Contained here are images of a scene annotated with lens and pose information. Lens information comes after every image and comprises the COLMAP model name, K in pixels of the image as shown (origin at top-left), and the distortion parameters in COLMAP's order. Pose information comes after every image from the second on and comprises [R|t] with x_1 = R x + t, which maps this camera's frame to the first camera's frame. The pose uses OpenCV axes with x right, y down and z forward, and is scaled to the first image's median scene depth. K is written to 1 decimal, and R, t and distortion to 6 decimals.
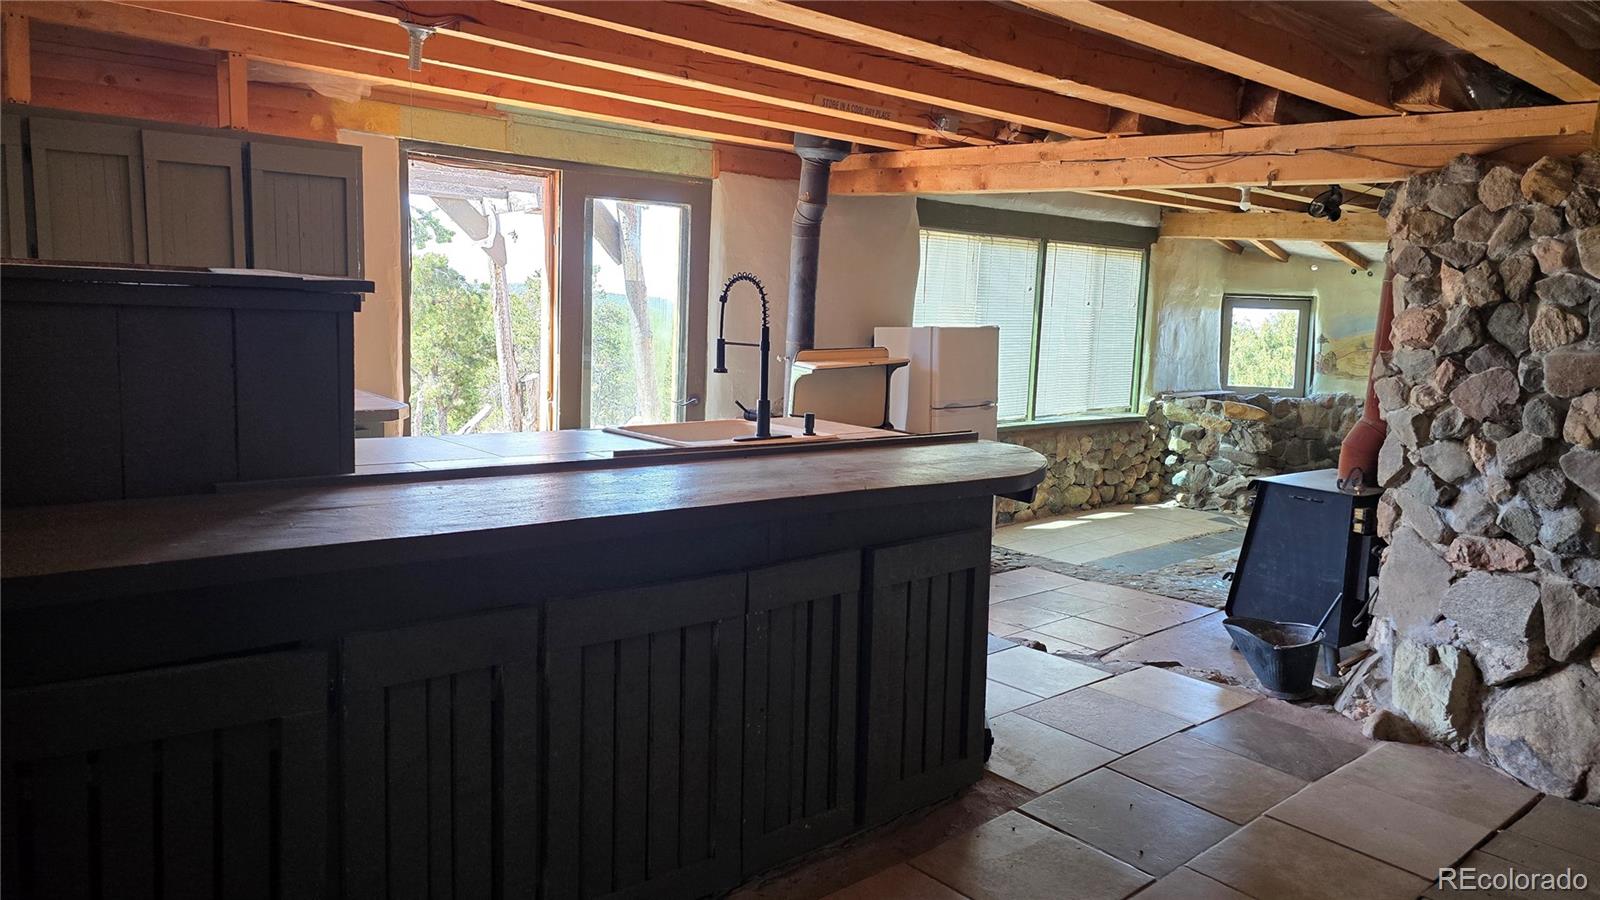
lens RADIAL K [[1102.5, 0, 783.3], [0, 1102.5, 439.7], [0, 0, 1]] dist [0.063765, -0.036170]
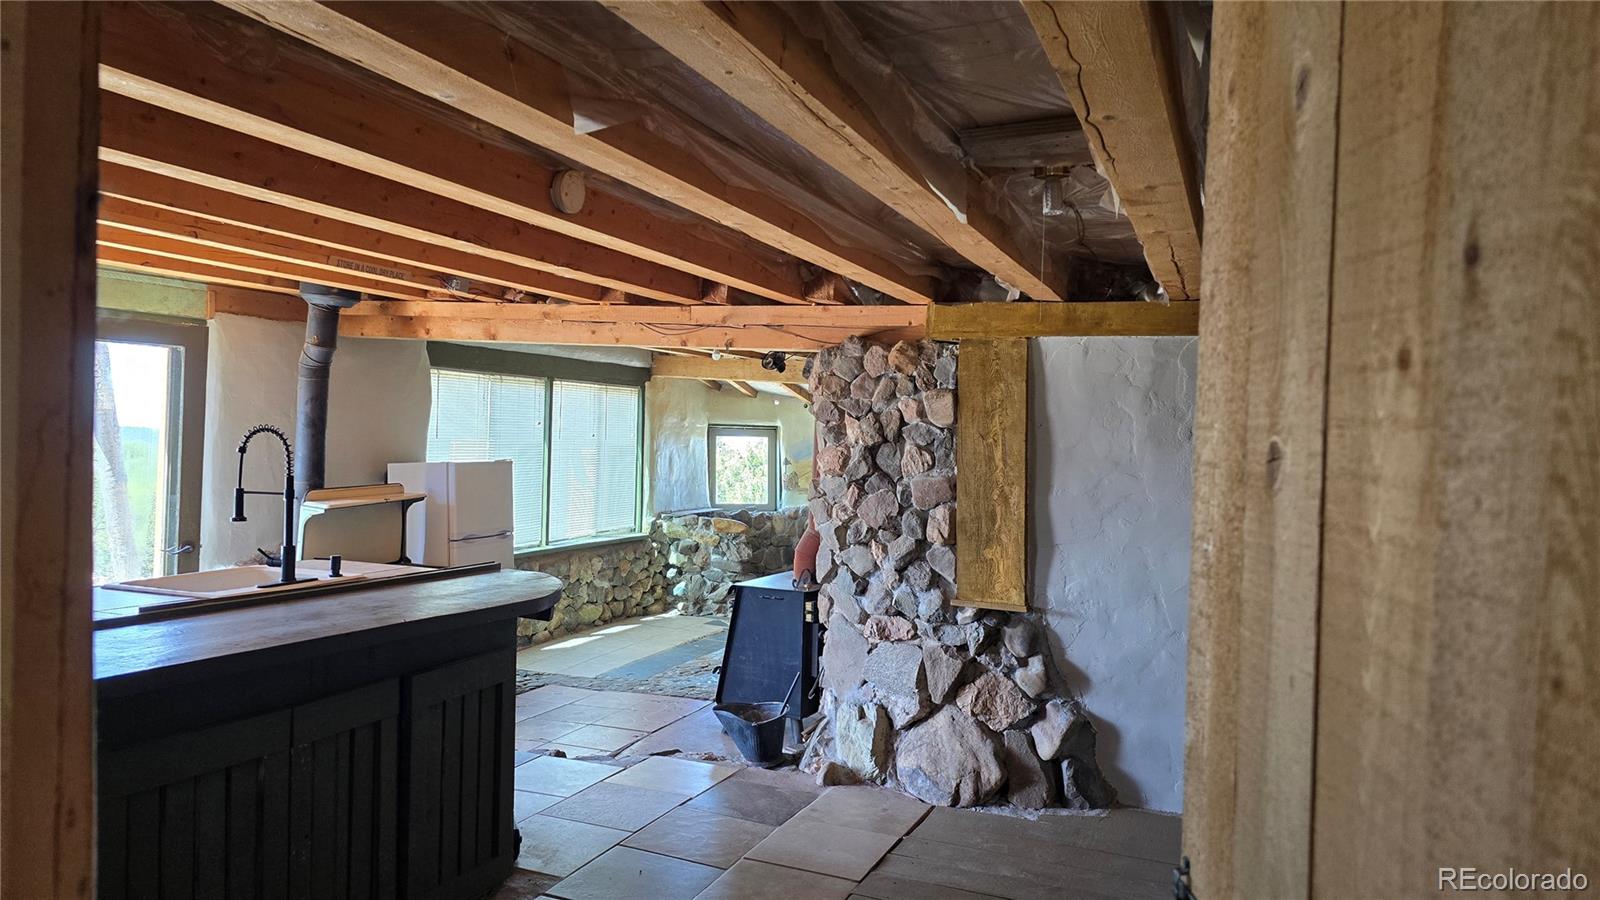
lens RADIAL K [[1102.5, 0, 814.4], [0, 1102.5, 420.1], [0, 0, 1]] dist [0.063765, -0.036170]
pose [[0.894734, -0.008074, 0.446527, -0.033626], [0.064209, 0.991775, -0.110726, -0.004068], [-0.441960, 0.127741, 0.887893, -0.135978]]
